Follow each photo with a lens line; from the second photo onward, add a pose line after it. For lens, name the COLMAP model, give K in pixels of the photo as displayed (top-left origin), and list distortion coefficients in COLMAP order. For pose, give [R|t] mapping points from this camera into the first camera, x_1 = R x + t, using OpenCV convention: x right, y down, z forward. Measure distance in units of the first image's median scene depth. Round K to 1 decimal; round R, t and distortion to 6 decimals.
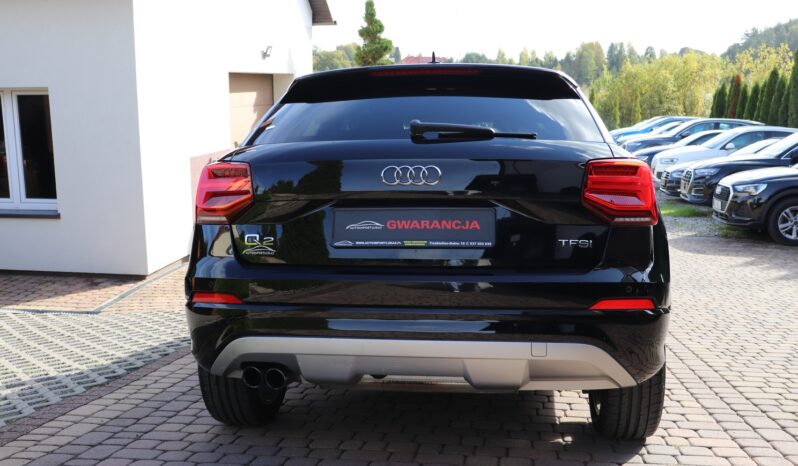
lens RADIAL K [[826.0, 0, 396.0], [0, 826.0, 237.8], [0, 0, 1]] dist [-0.050902, 0.000000]
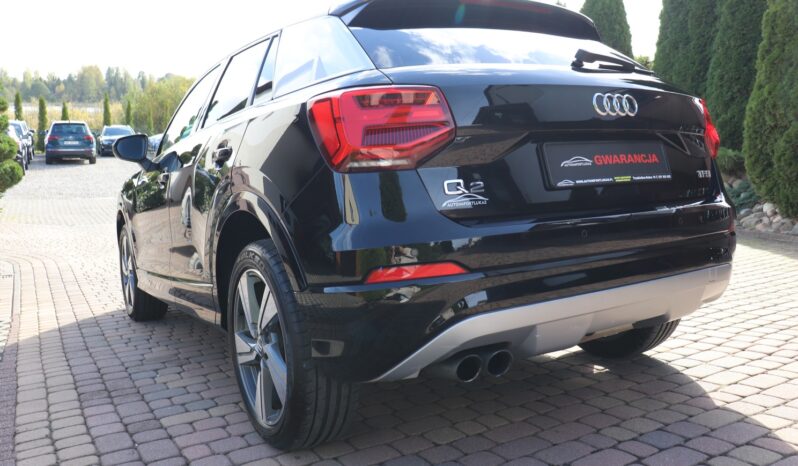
lens RADIAL K [[667.1, 0, 398.2], [0, 667.1, 225.6], [0, 0, 1]] dist [-0.137119, 0.110027]
pose [[0.784734, -0.081870, 0.614402, -0.586945], [0.081857, 0.996245, 0.028200, 0.016030], [-0.614404, 0.028164, 0.788489, 0.555373]]
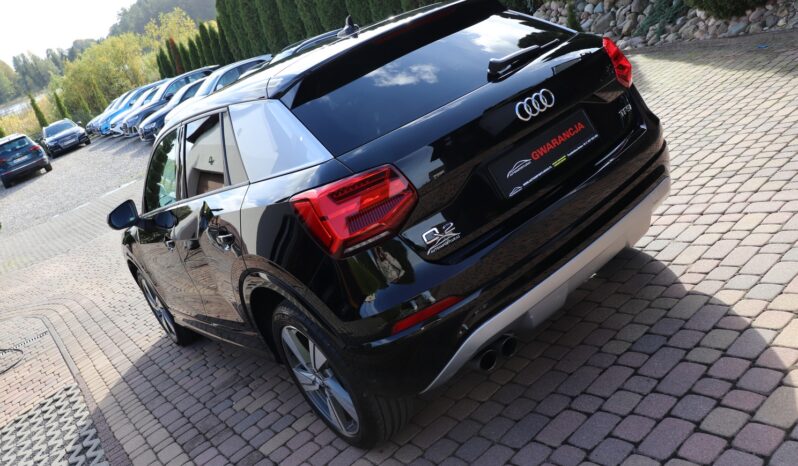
lens RADIAL K [[667.1, 0, 399.4], [0, 667.1, 232.8], [0, 0, 1]] dist [-0.137119, 0.110027]
pose [[0.670530, -0.461293, 0.581033, -0.625887], [0.413253, 0.882671, 0.223862, -0.180611], [-0.616126, 0.090008, 0.782488, 0.441350]]
